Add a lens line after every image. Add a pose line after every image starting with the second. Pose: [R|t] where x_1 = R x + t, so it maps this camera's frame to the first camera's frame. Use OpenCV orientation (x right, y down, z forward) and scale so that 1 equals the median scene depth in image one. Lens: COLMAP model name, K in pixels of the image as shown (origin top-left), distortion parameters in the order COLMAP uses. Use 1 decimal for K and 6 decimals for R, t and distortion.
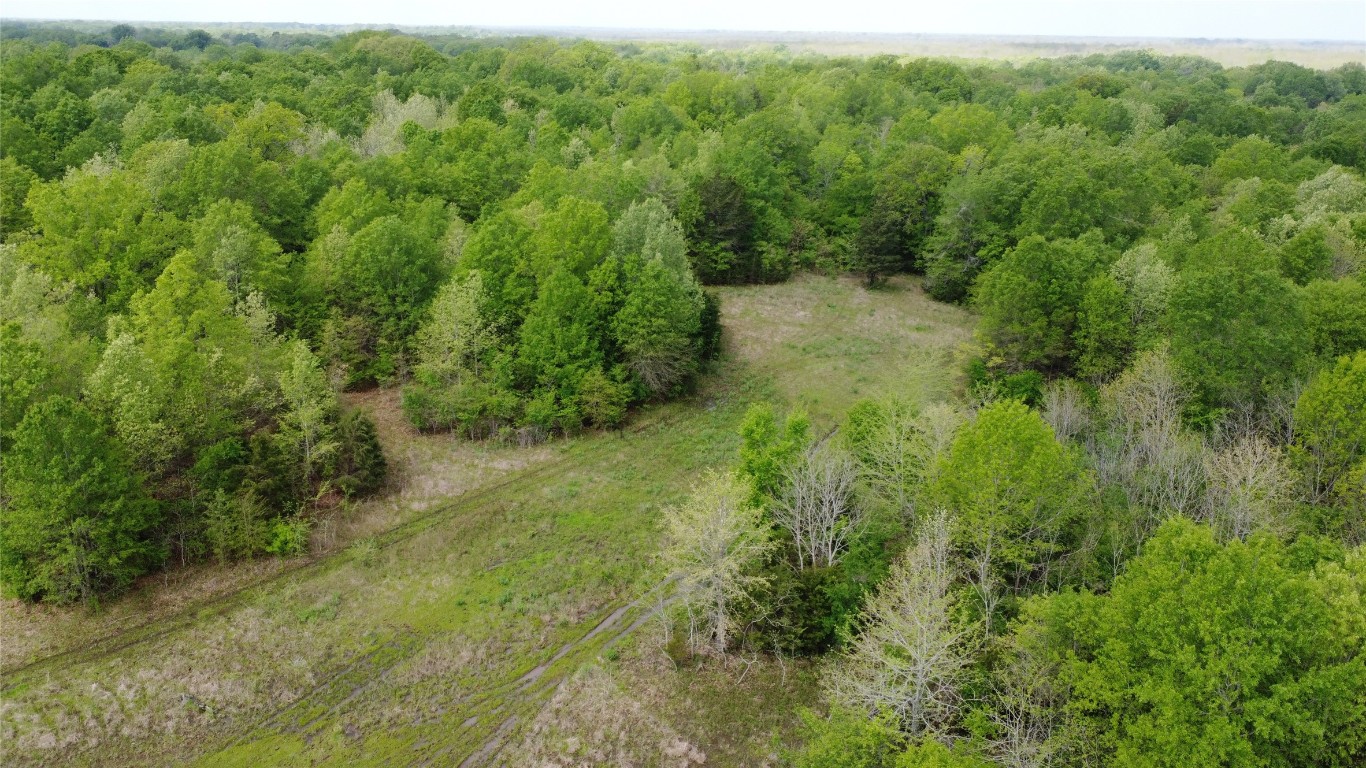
lens RADIAL K [[982.9, 0, 684.9], [0, 982.9, 382.2], [0, 0, 1]] dist [-0.011875, 0.002513]
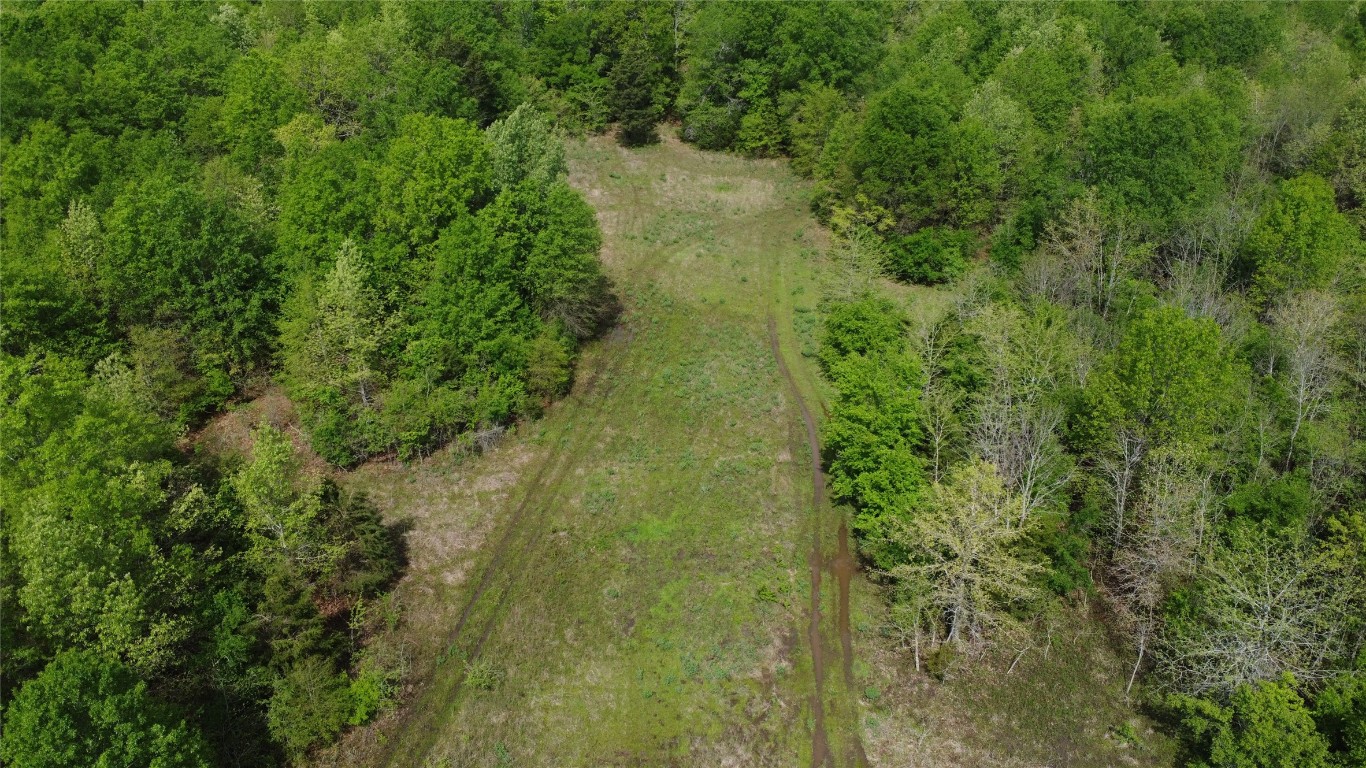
lens RADIAL K [[982.9, 0, 679.6], [0, 982.9, 383.4], [0, 0, 1]] dist [-0.011875, 0.002513]
pose [[0.872407, -0.256839, 0.415860, -0.226123], [0.170178, 0.957187, 0.234162, -0.096062], [-0.458198, -0.133514, 0.878765, 0.145754]]
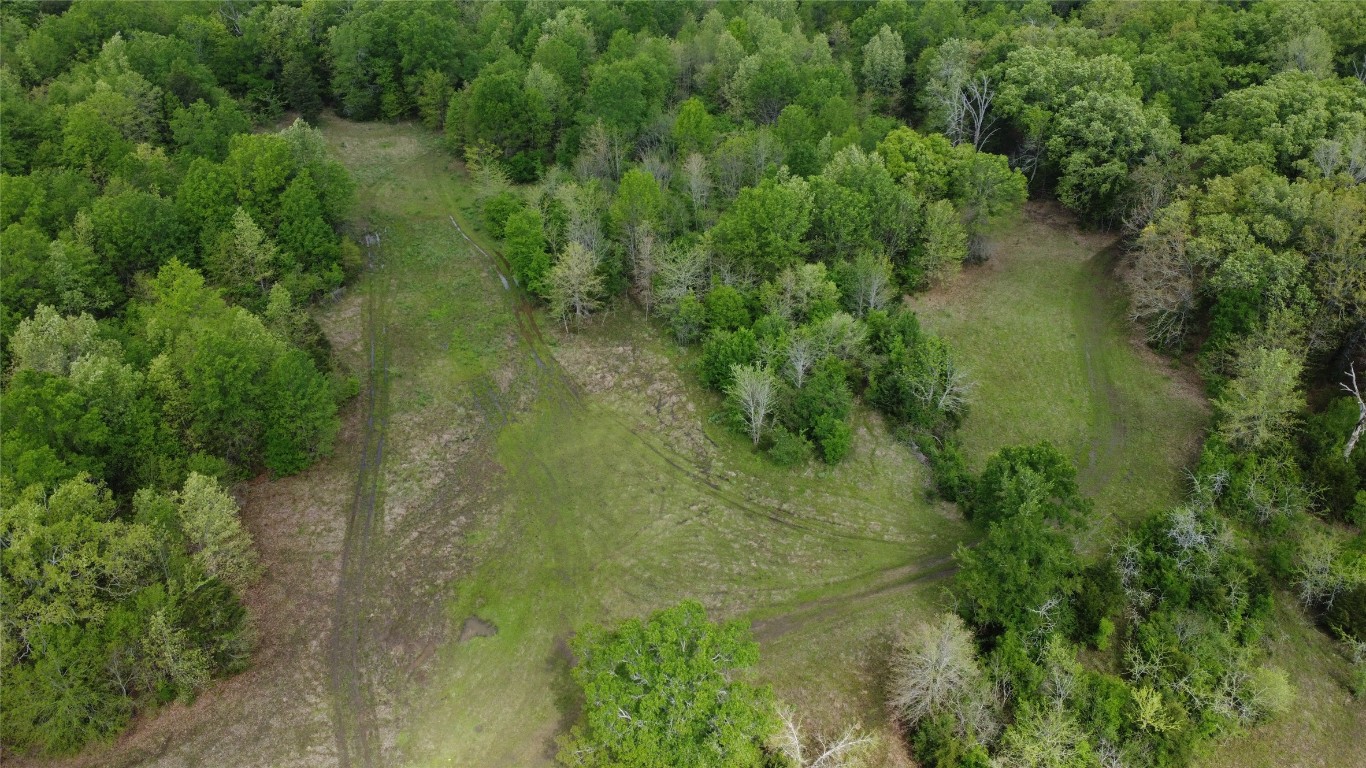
lens RADIAL K [[982.9, 0, 677.8], [0, 982.9, 384.7], [0, 0, 1]] dist [-0.011875, 0.002513]
pose [[0.570092, -0.473351, 0.671517, -0.632988], [0.268264, 0.879796, 0.392420, -0.187192], [-0.776550, -0.043572, 0.628547, -0.275330]]
